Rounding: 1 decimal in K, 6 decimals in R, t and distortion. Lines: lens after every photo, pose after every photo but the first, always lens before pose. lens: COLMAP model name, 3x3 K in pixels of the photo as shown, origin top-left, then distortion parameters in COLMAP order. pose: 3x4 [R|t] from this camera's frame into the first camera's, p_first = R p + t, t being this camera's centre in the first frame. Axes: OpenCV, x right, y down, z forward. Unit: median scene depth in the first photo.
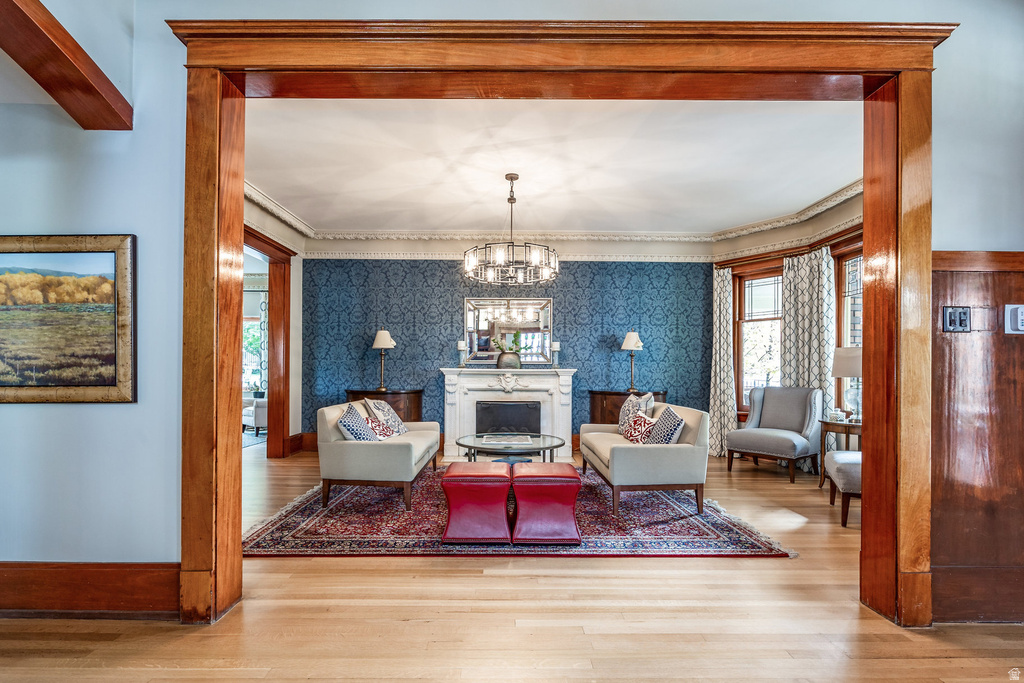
lens RADIAL K [[466.3, 0, 511.9], [0, 466.3, 369.2], [0, 0, 1]] dist [0.000436, 0.000162]
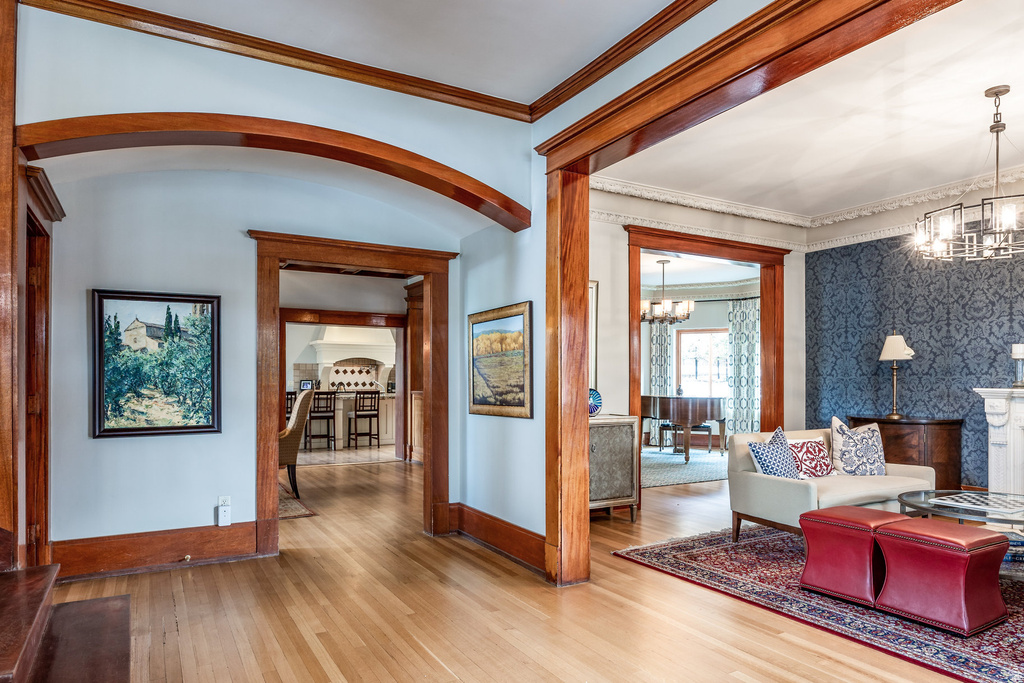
lens RADIAL K [[646.0, 0, 514.3], [0, 646.0, 381.5], [0, 0, 1]] dist [-0.002648, -0.000371]
pose [[0.492386, -0.005260, -0.870361, 0.314813], [0.006074, 0.999978, -0.002607, -0.013184], [0.870356, -0.004002, 0.492407, -0.005170]]
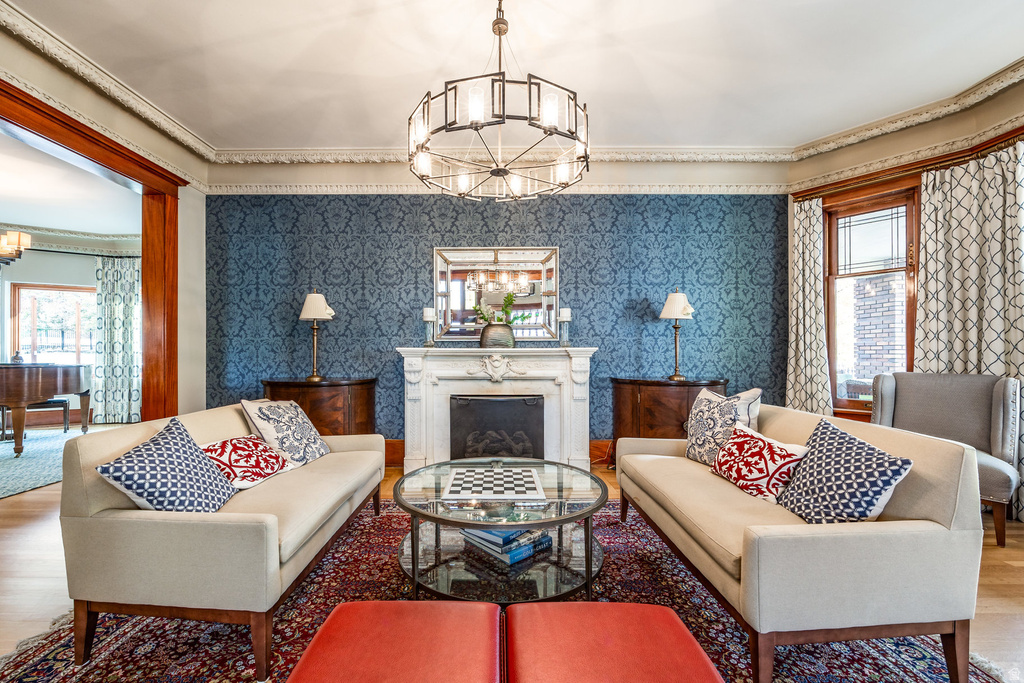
lens RADIAL K [[428.9, 0, 510.9], [0, 428.9, 350.7], [0, 0, 1]] dist [-0.001496, -0.000090]
pose [[0.999711, -0.006822, 0.023068, -0.001191], [0.006804, 0.999976, 0.000869, 0.002750], [-0.023074, -0.000712, 0.999734, 0.370738]]
